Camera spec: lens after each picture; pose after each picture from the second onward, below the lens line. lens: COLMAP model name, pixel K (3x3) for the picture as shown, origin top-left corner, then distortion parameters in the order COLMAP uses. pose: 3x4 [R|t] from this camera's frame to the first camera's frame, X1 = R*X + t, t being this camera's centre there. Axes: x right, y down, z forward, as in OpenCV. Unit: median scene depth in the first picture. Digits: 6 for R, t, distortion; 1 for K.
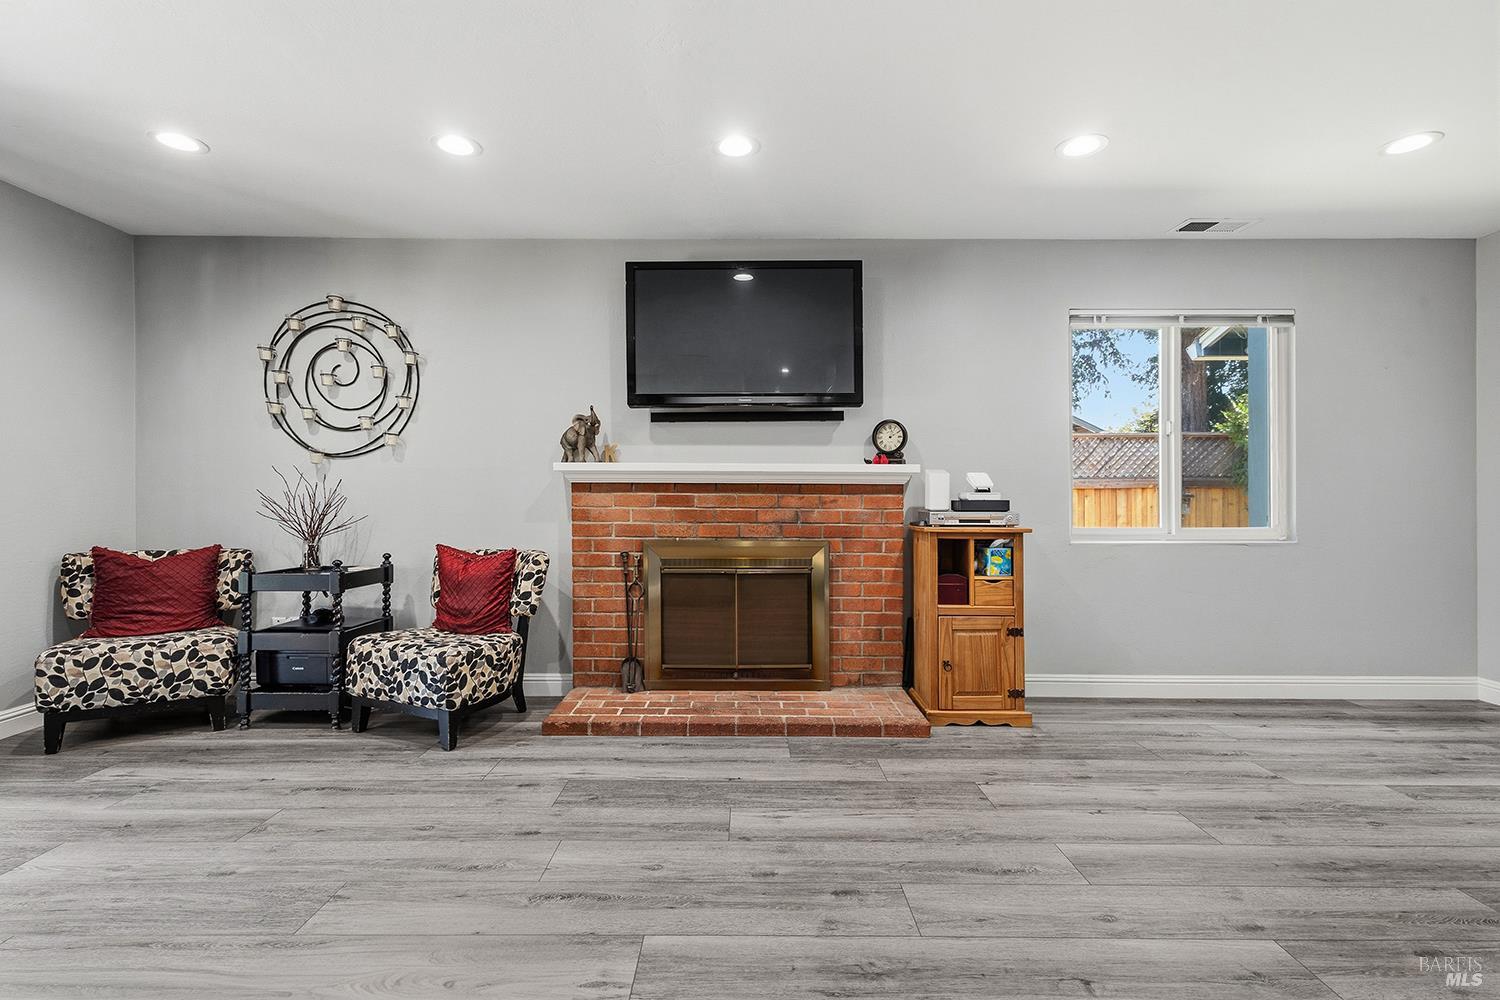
lens RADIAL K [[685.4, 0, 749.2], [0, 685.4, 493.7], [0, 0, 1]] dist [0.007839, -0.002651]
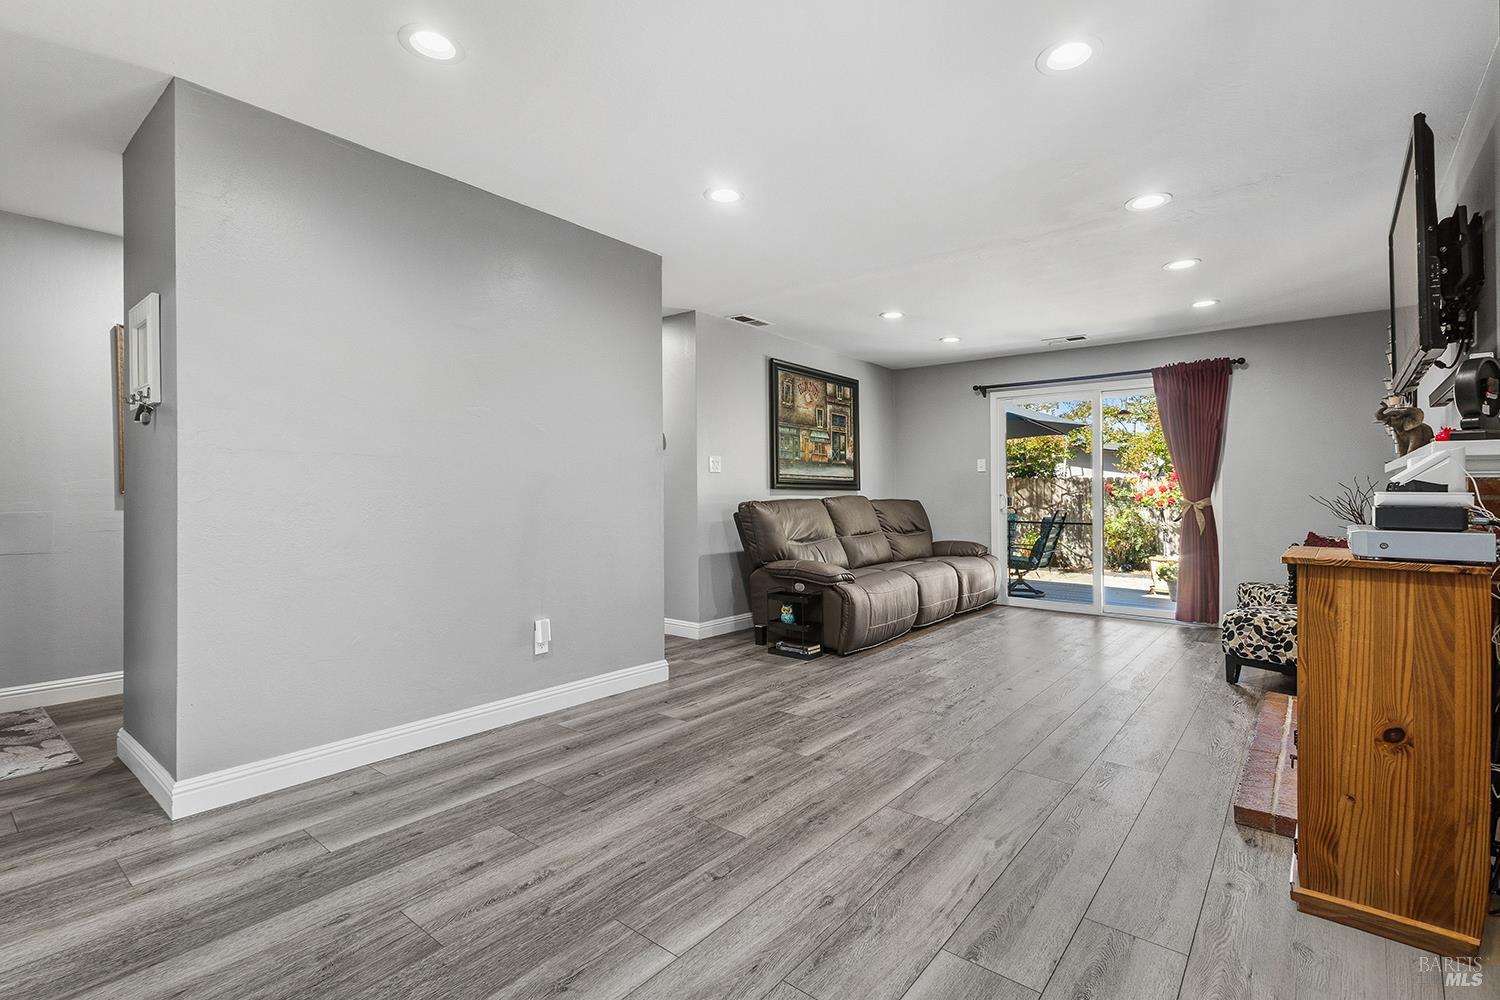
lens RADIAL K [[685.4, 0, 752.7], [0, 685.4, 507.2], [0, 0, 1]] dist [0.007839, -0.002651]
pose [[-0.625513, 0.006632, -0.780185, 1.088965], [-0.005553, 0.999901, 0.012952, 0.006973], [0.780194, 0.012434, -0.625414, 0.981373]]
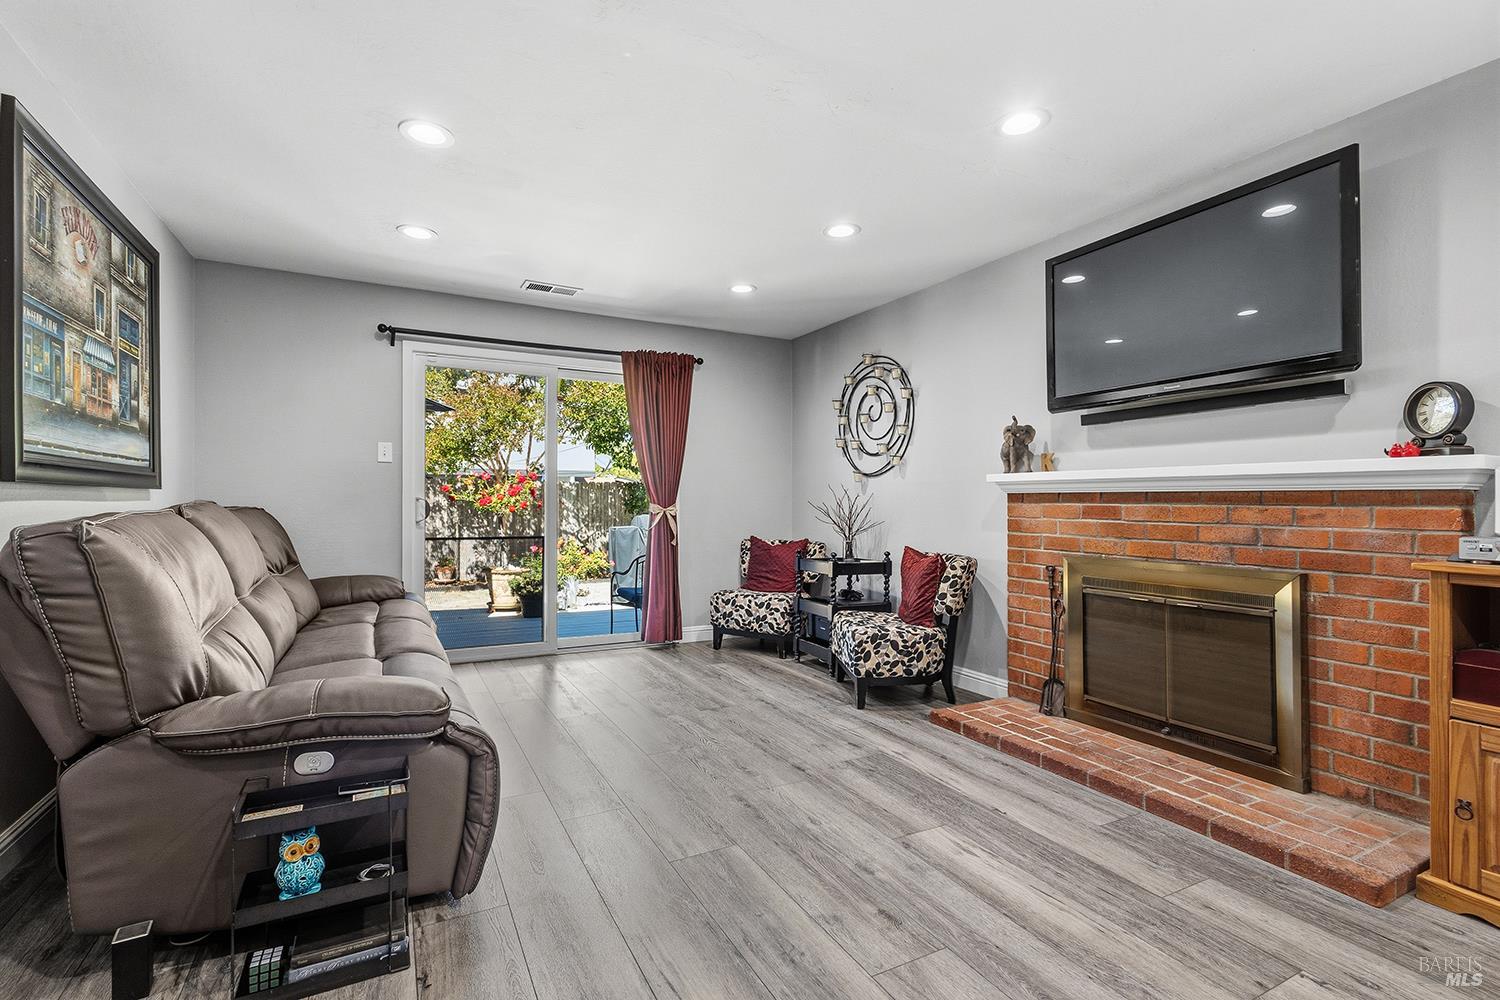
lens RADIAL K [[685.4, 0, 748.9], [0, 685.4, 500.0], [0, 0, 1]] dist [0.007839, -0.002651]
pose [[0.466580, -0.003983, -0.884470, 0.508220], [-0.001924, 0.999983, -0.005518, 0.000109], [0.884477, 0.004277, 0.466564, 0.208983]]
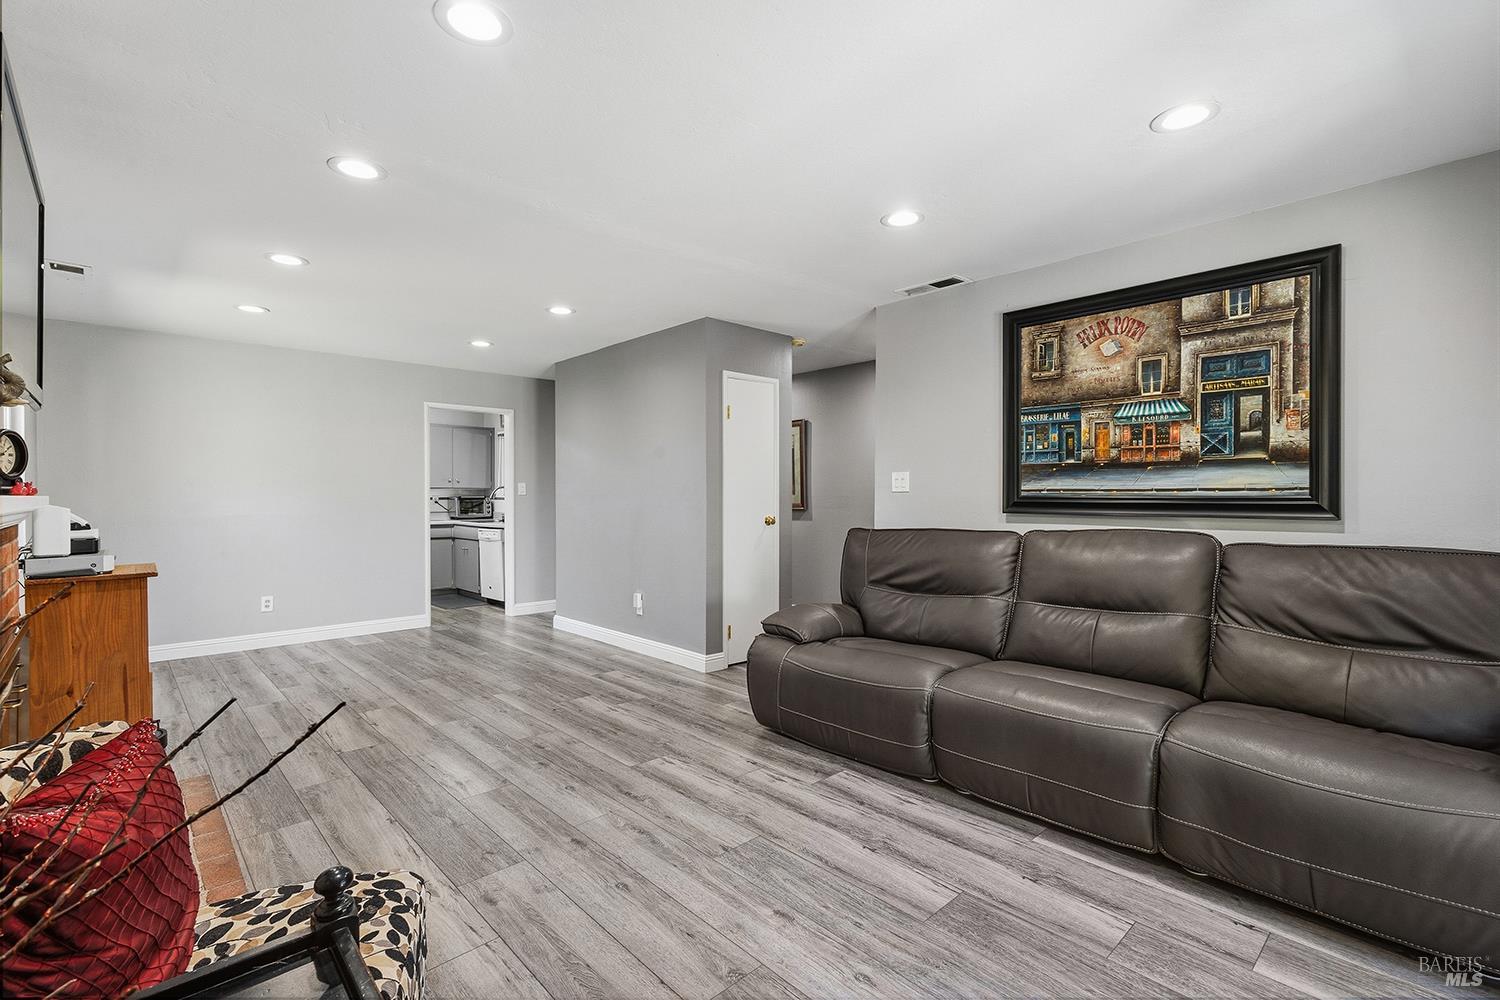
lens RADIAL K [[685.4, 0, 749.8], [0, 685.4, 509.2], [0, 0, 1]] dist [0.007839, -0.002651]
pose [[-0.685506, -0.018723, 0.727827, -0.868108], [-0.002256, 0.999719, 0.023592, -0.050229], [-0.728064, 0.014531, -0.685355, 1.025607]]
